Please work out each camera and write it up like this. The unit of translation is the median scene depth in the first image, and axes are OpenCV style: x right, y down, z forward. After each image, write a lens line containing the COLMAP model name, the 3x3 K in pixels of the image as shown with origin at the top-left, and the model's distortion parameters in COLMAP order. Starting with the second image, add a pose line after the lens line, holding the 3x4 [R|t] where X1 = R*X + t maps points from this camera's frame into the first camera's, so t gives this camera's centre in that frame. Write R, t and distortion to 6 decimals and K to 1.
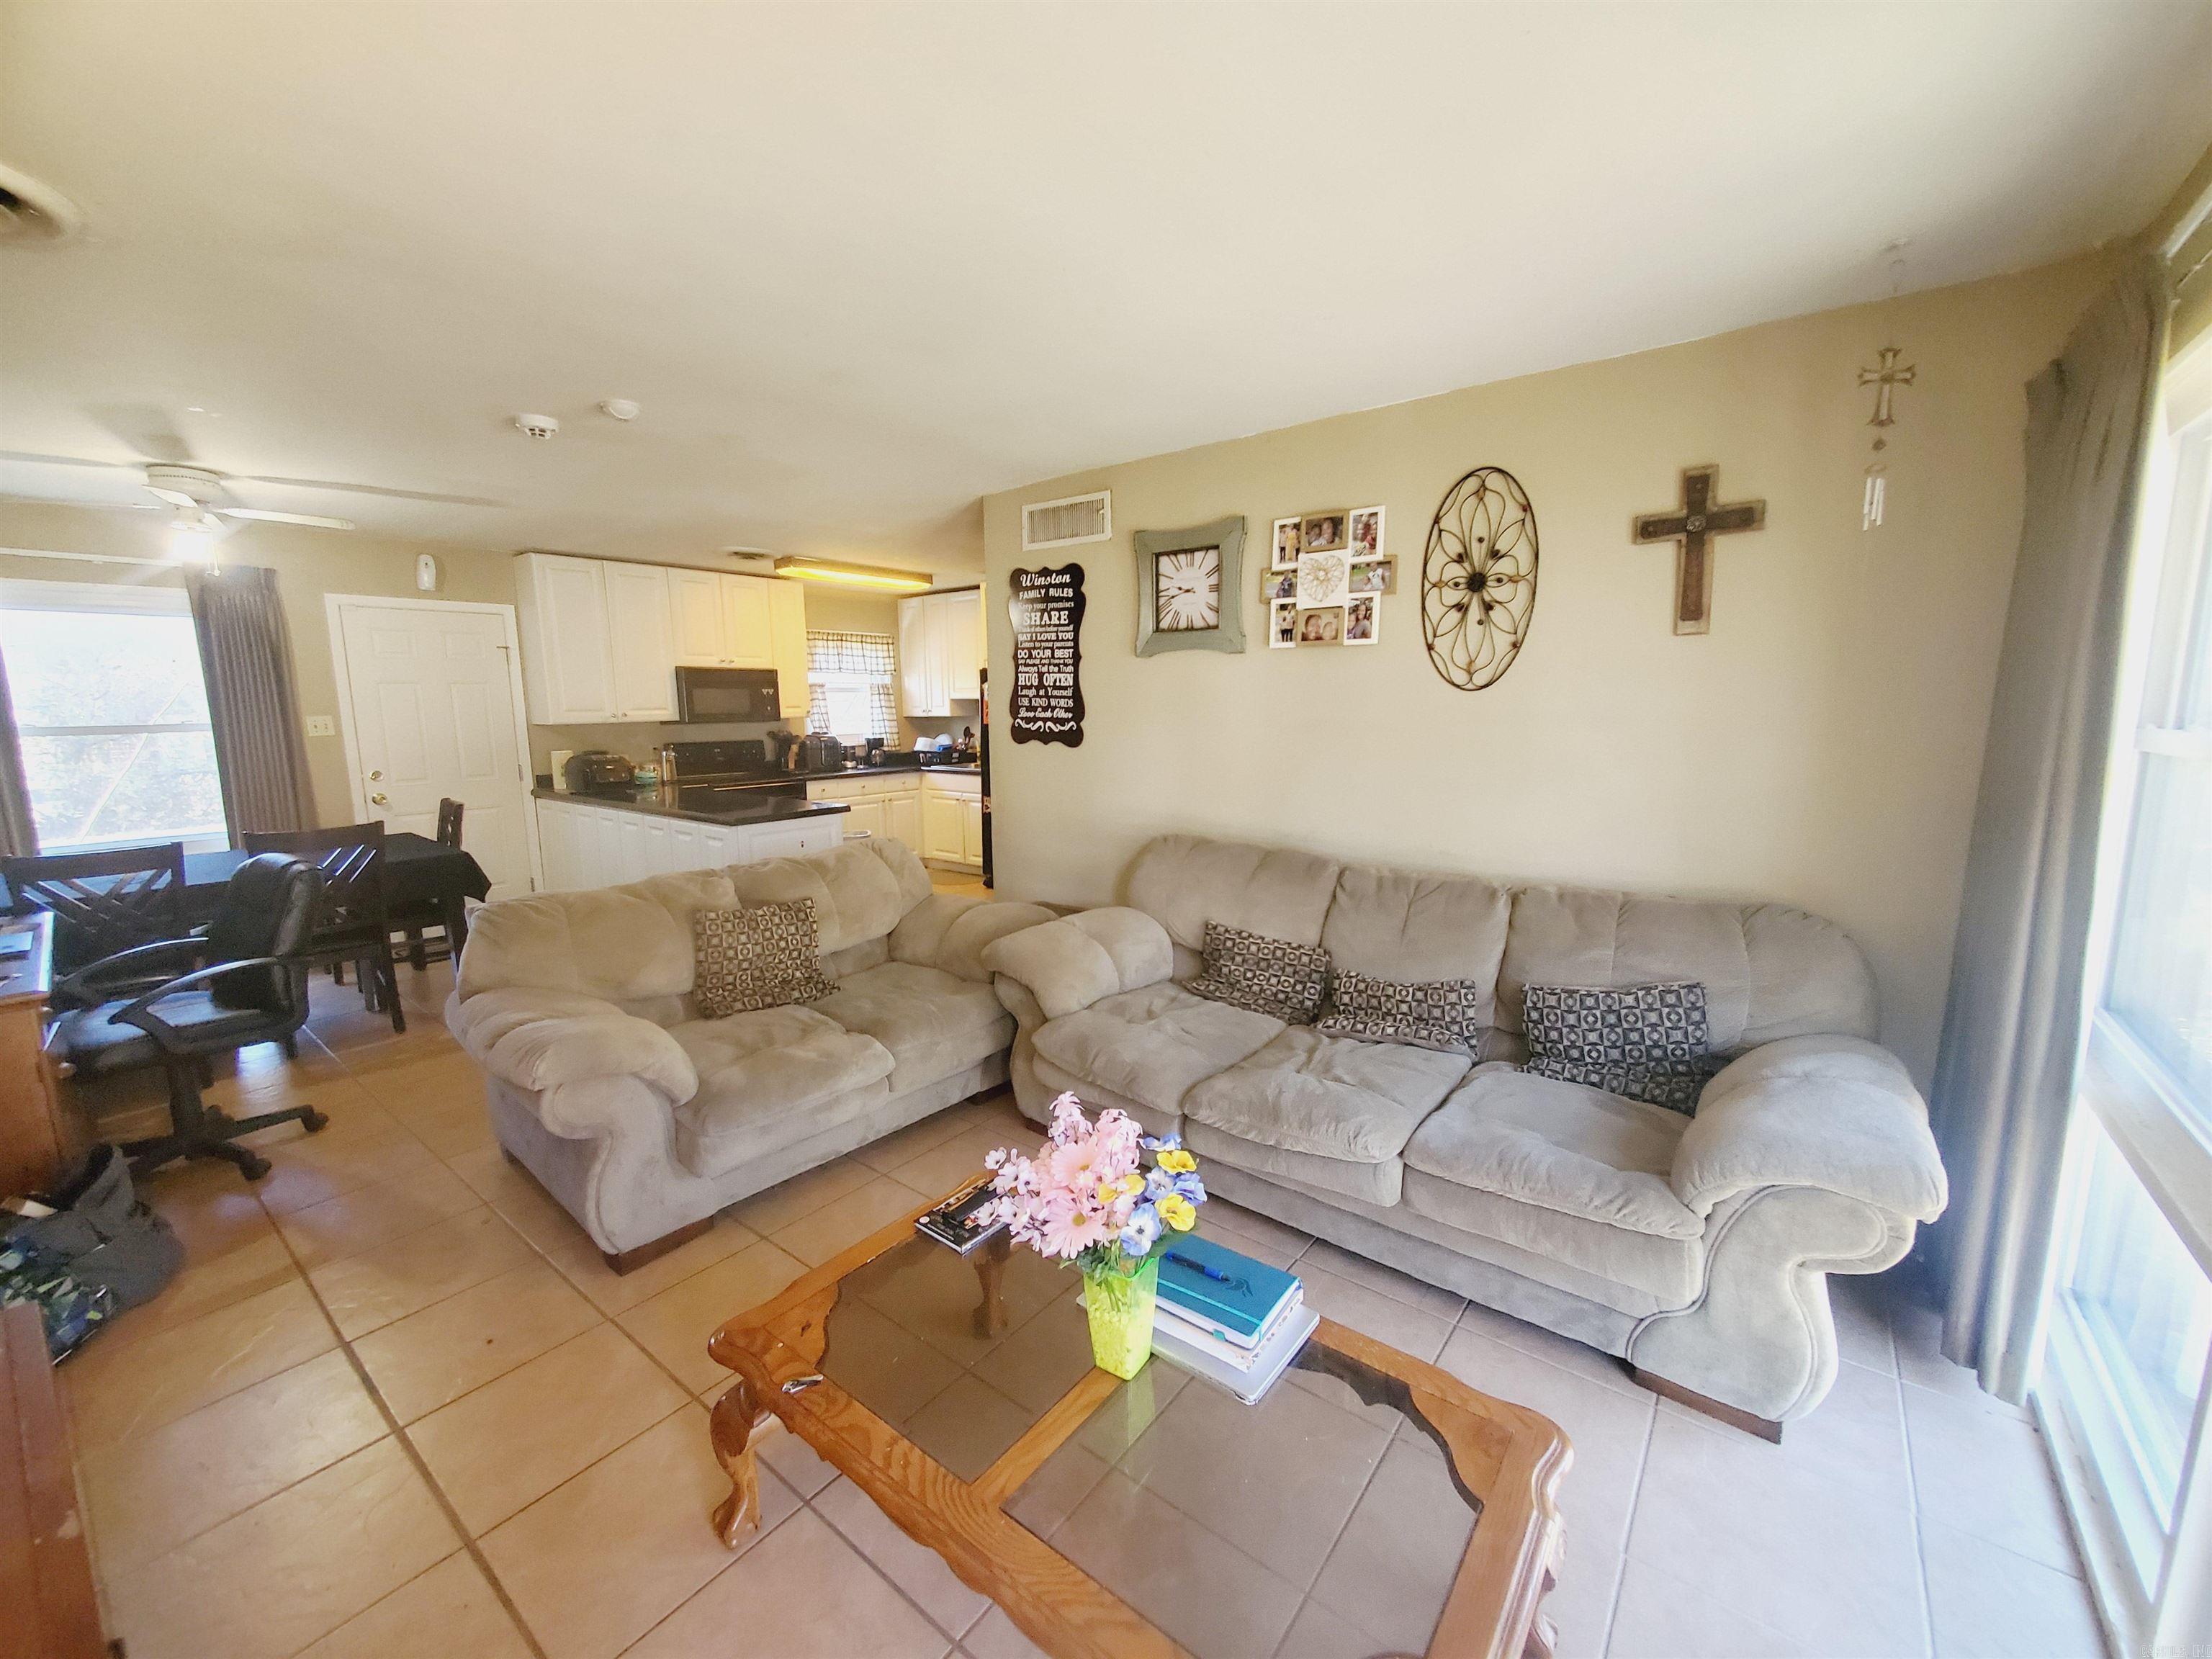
lens RADIAL K [[875.2, 0, 1105.3], [0, 875.2, 830.0], [0, 0, 1]] dist [-0.000527, -0.001545]
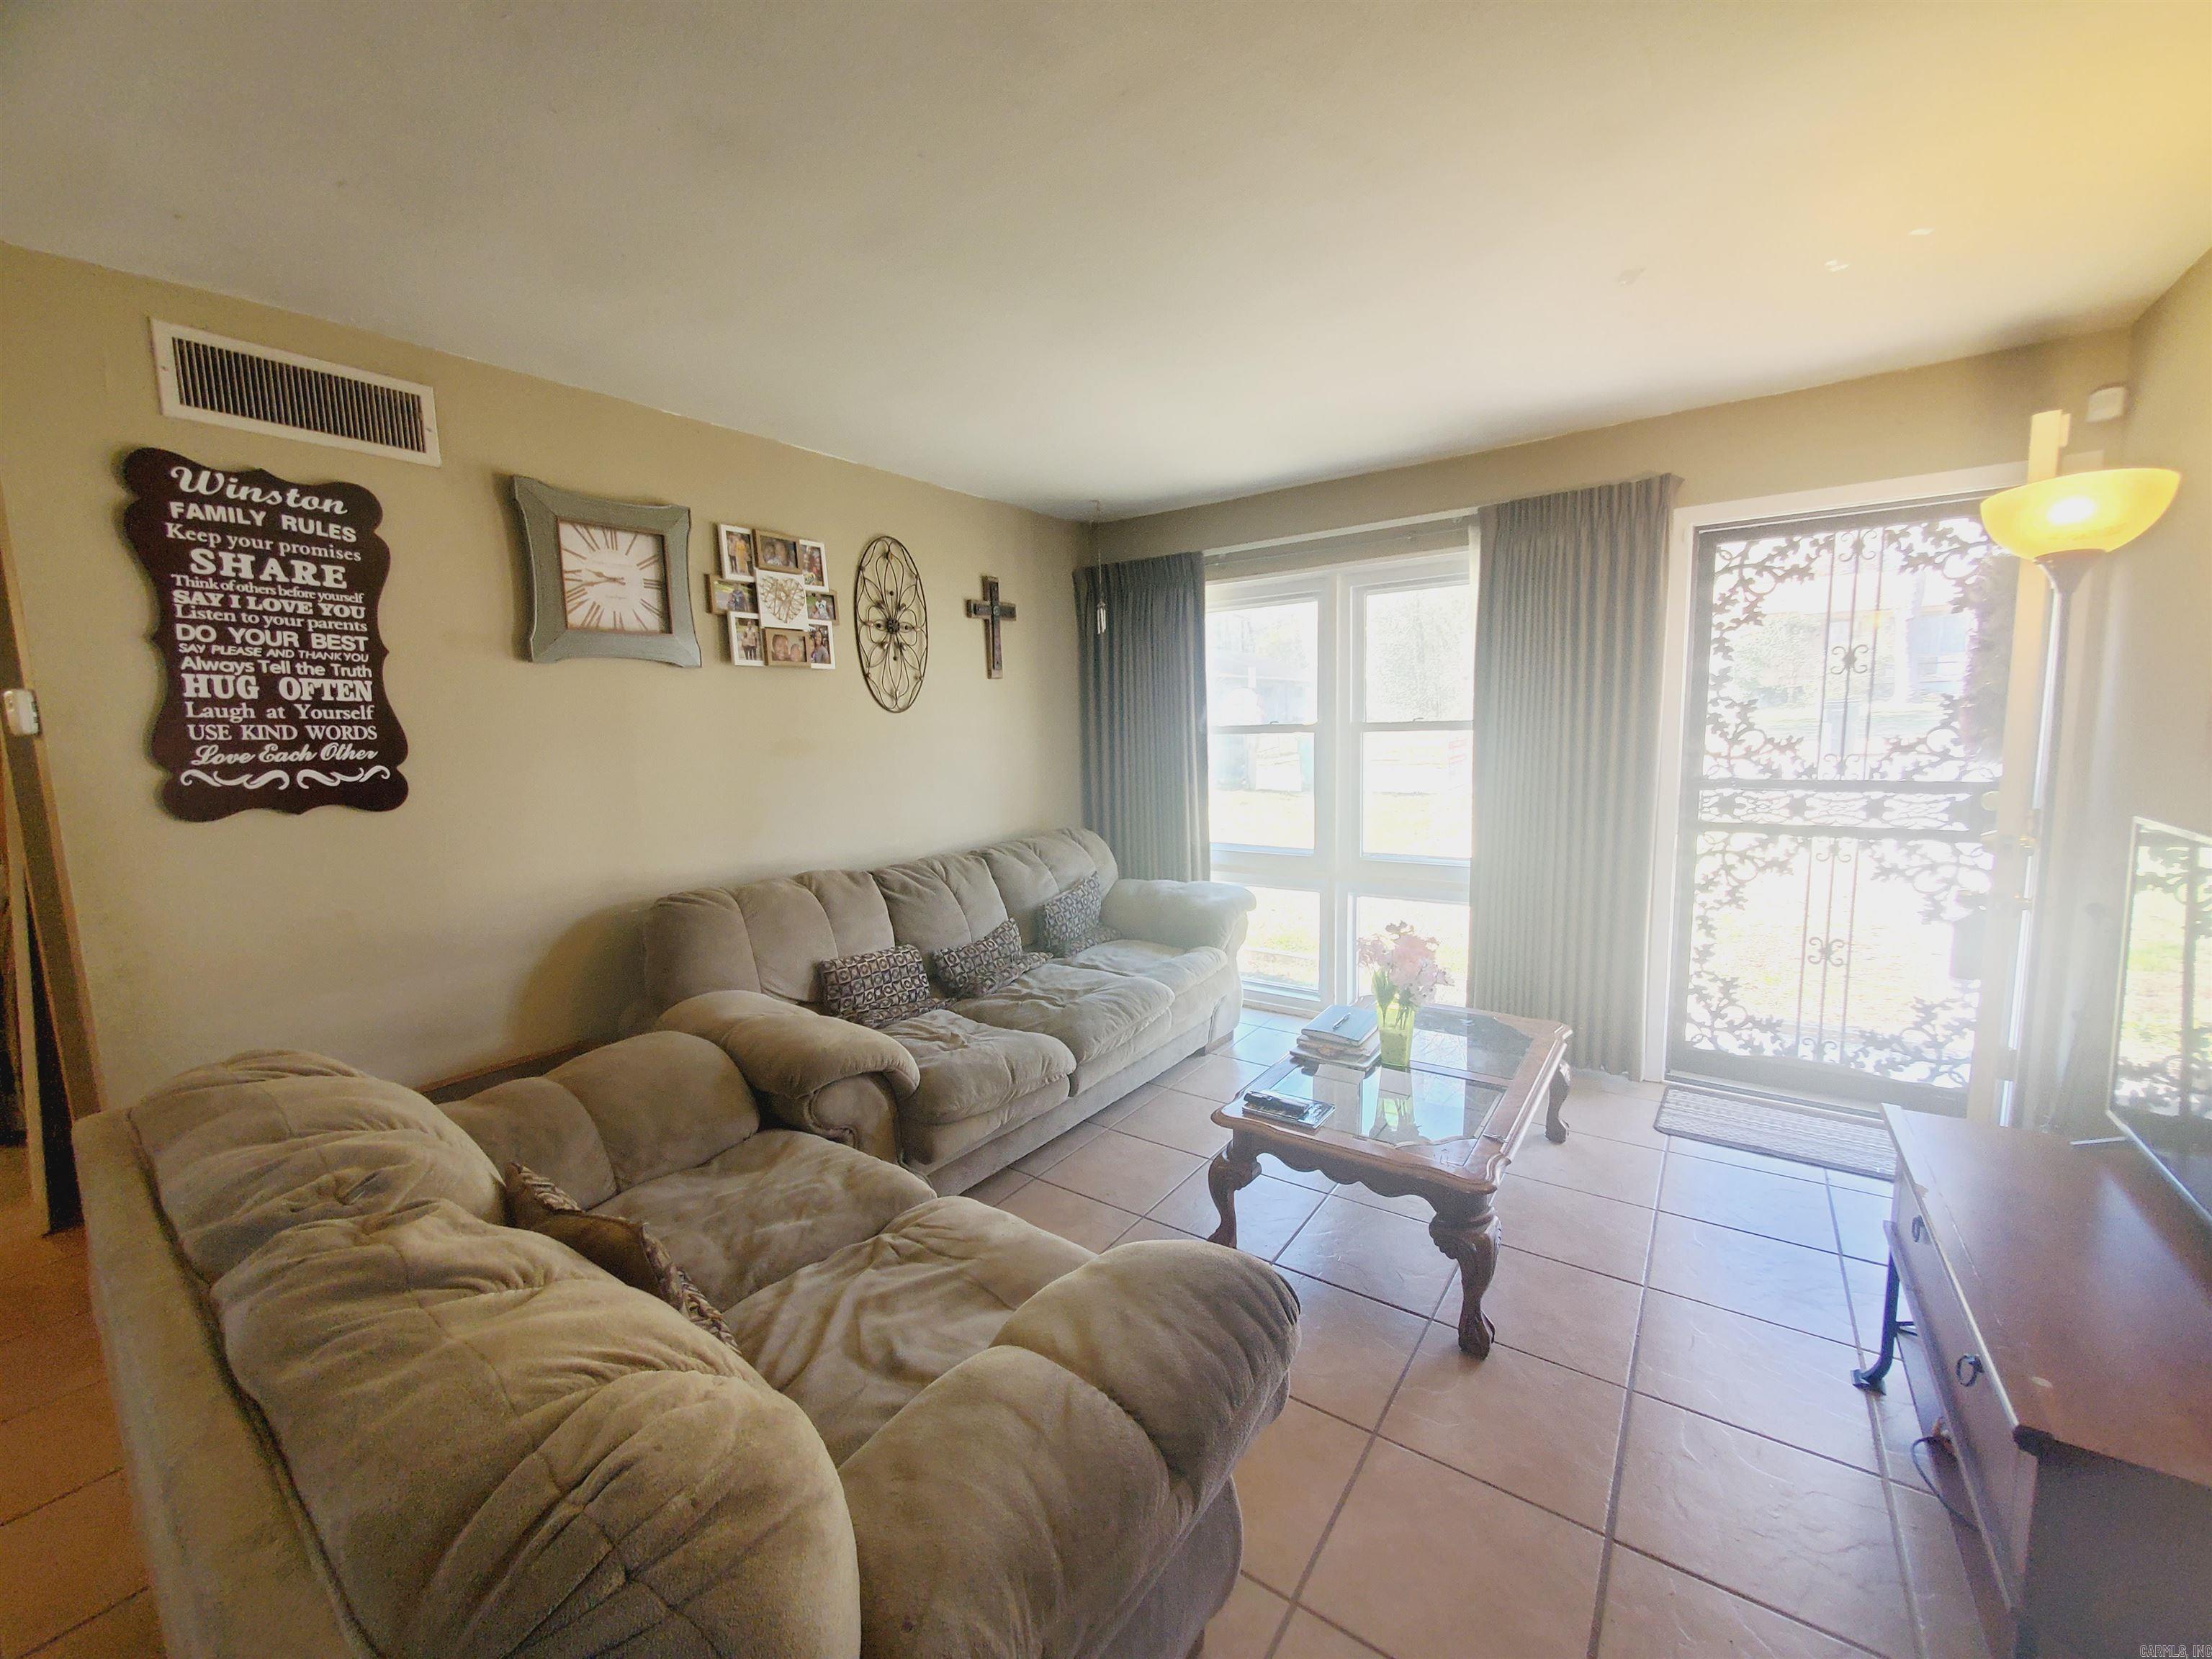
lens RADIAL K [[875.2, 0, 1107.2], [0, 875.2, 828.4], [0, 0, 1]] dist [-0.000527, -0.001545]
pose [[-0.050631, -0.113163, 0.992286, -0.709860], [0.175170, 0.977152, 0.120375, -0.079980], [-0.983235, 0.179913, -0.029652, 0.645468]]
